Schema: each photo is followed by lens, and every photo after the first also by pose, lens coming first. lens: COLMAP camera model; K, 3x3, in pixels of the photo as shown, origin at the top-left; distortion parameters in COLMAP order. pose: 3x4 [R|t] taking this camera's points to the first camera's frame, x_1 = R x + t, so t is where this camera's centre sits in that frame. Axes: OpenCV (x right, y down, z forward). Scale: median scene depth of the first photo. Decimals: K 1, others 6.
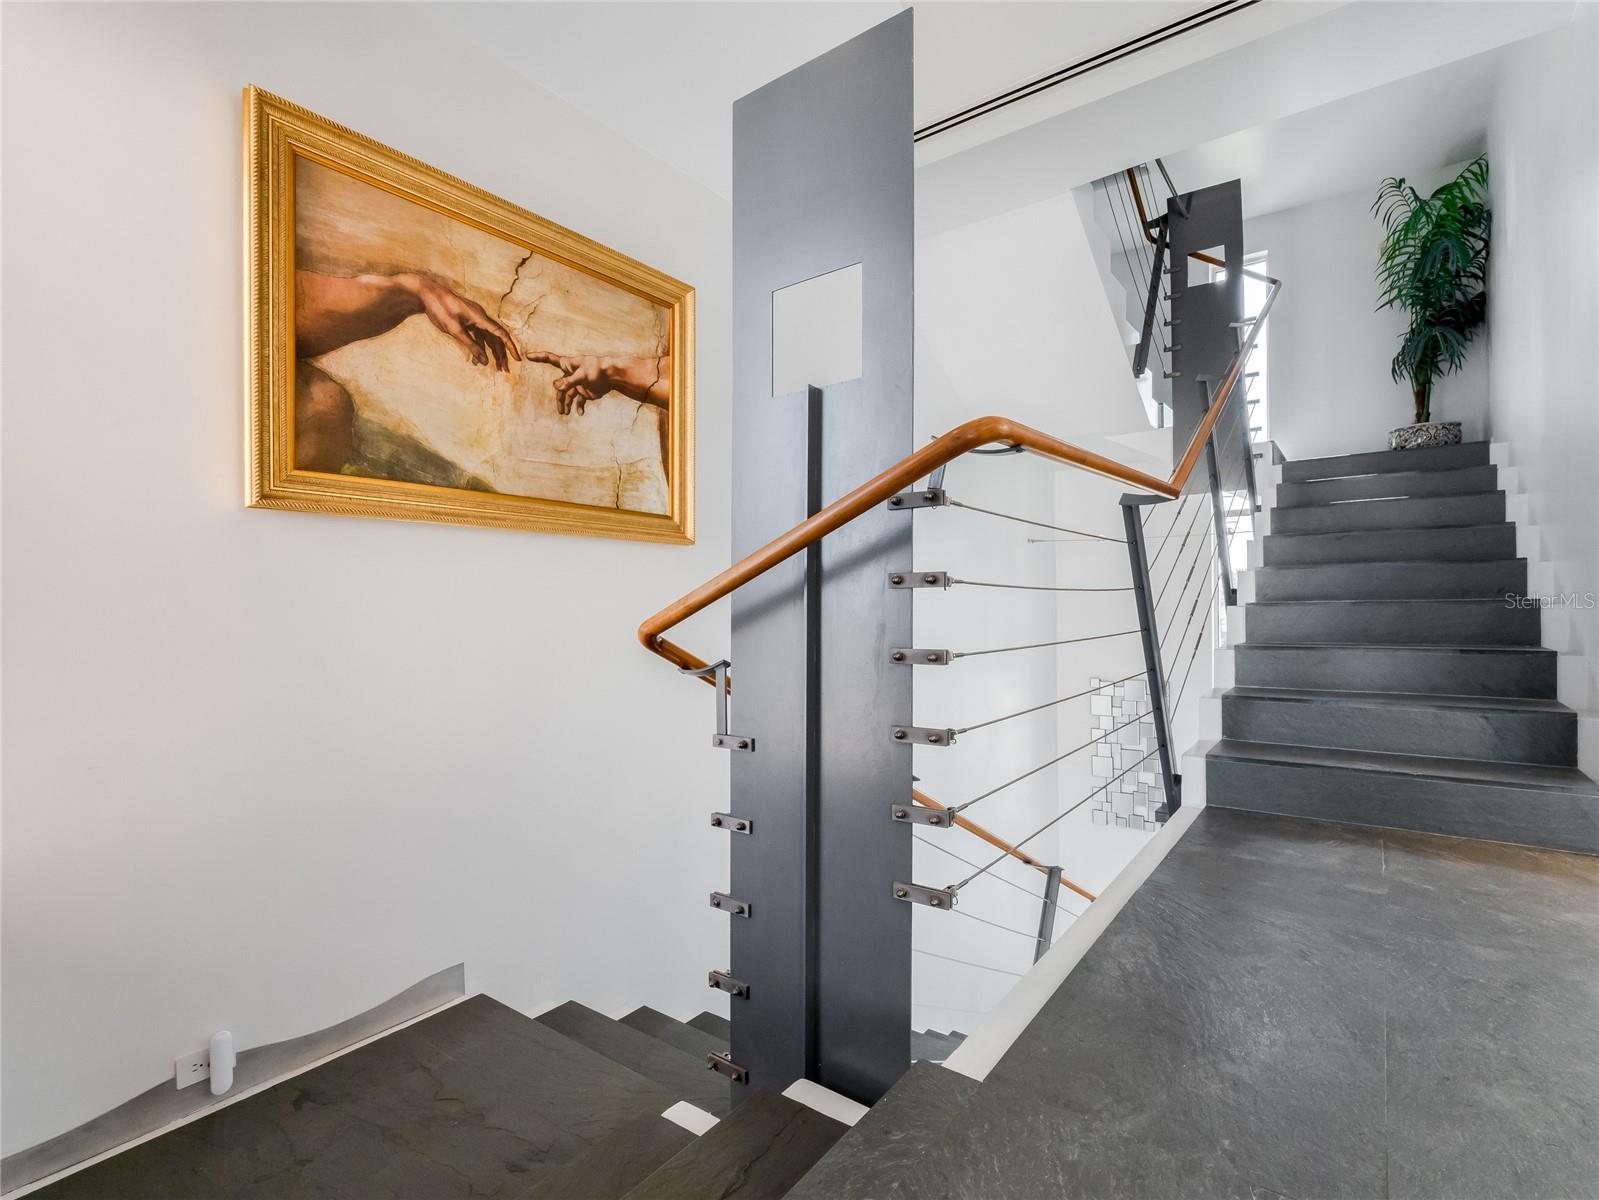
lens RADIAL K [[779.1, 0, 807.5], [0, 779.1, 610.3], [0, 0, 1]] dist [-0.021119, -0.001699]
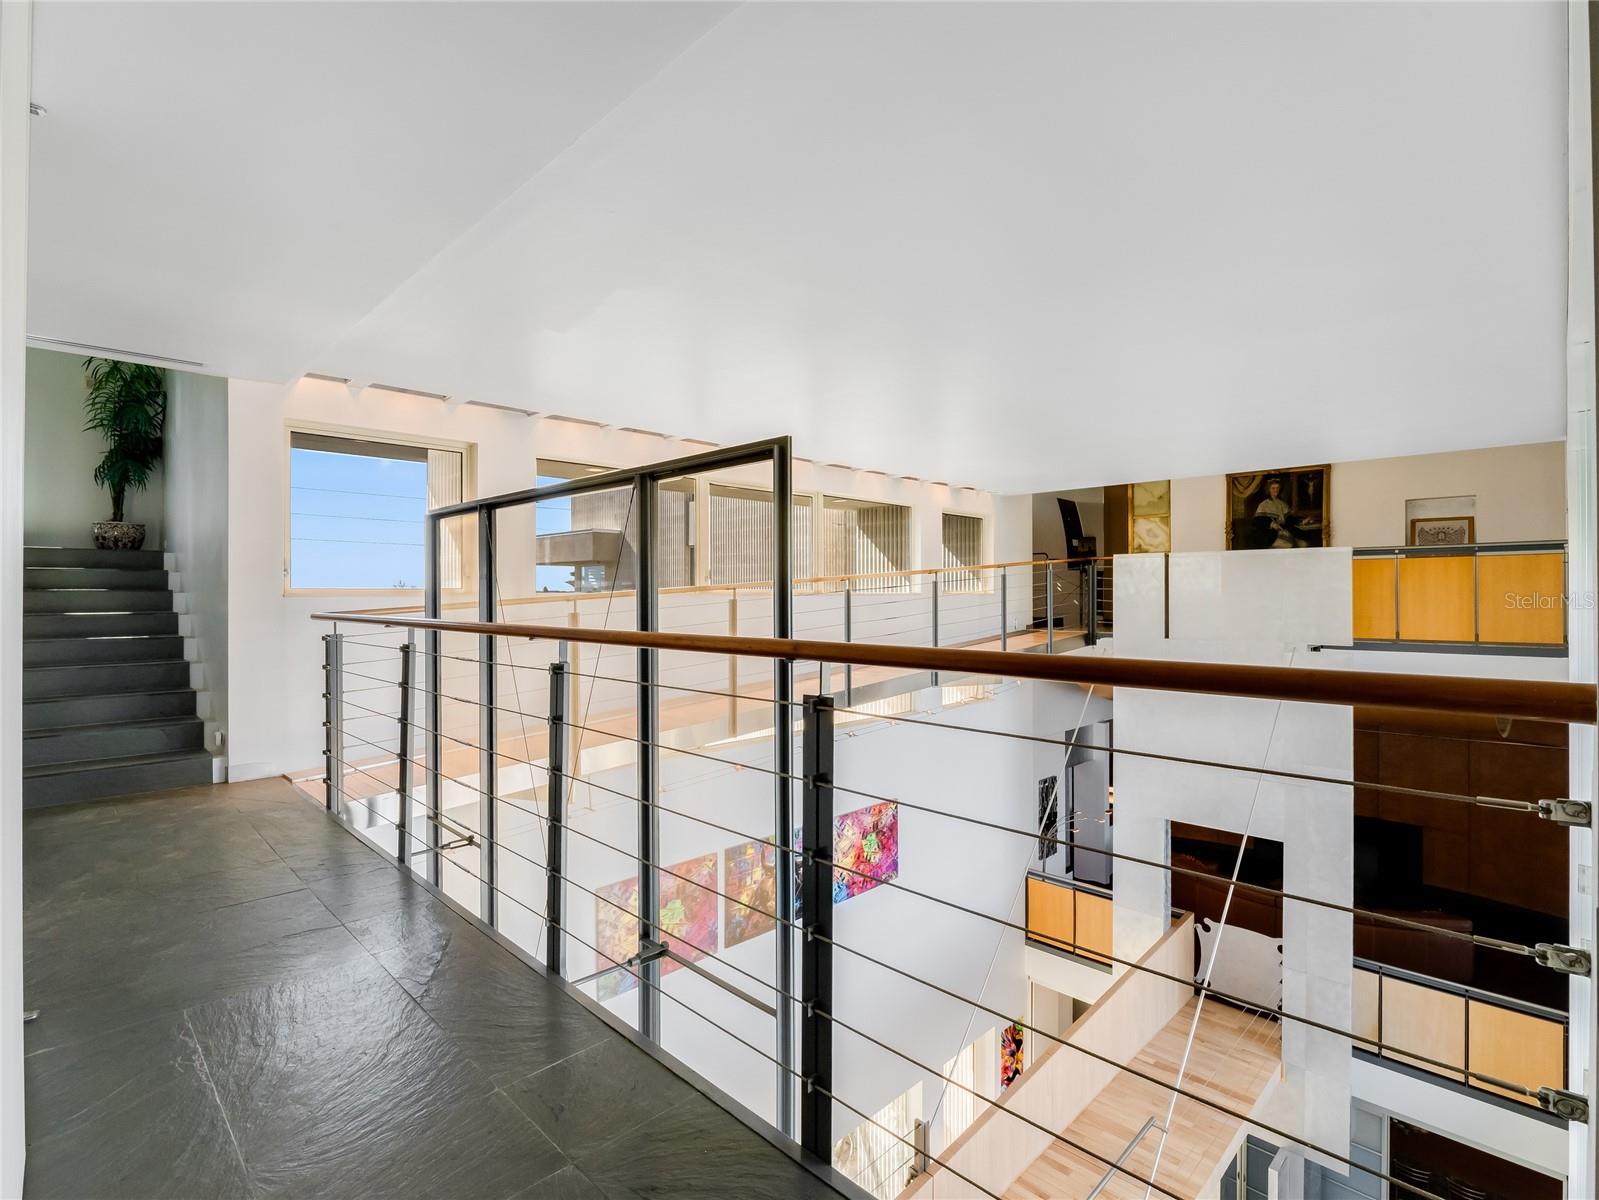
lens RADIAL K [[779.1, 0, 805.6], [0, 779.1, 603.2], [0, 0, 1]] dist [-0.021119, -0.001699]
pose [[0.147739, -0.006503, 0.989005, -0.530434], [0.004688, 0.999972, 0.005875, -0.122937], [-0.989015, 0.003769, 0.147765, -0.603786]]
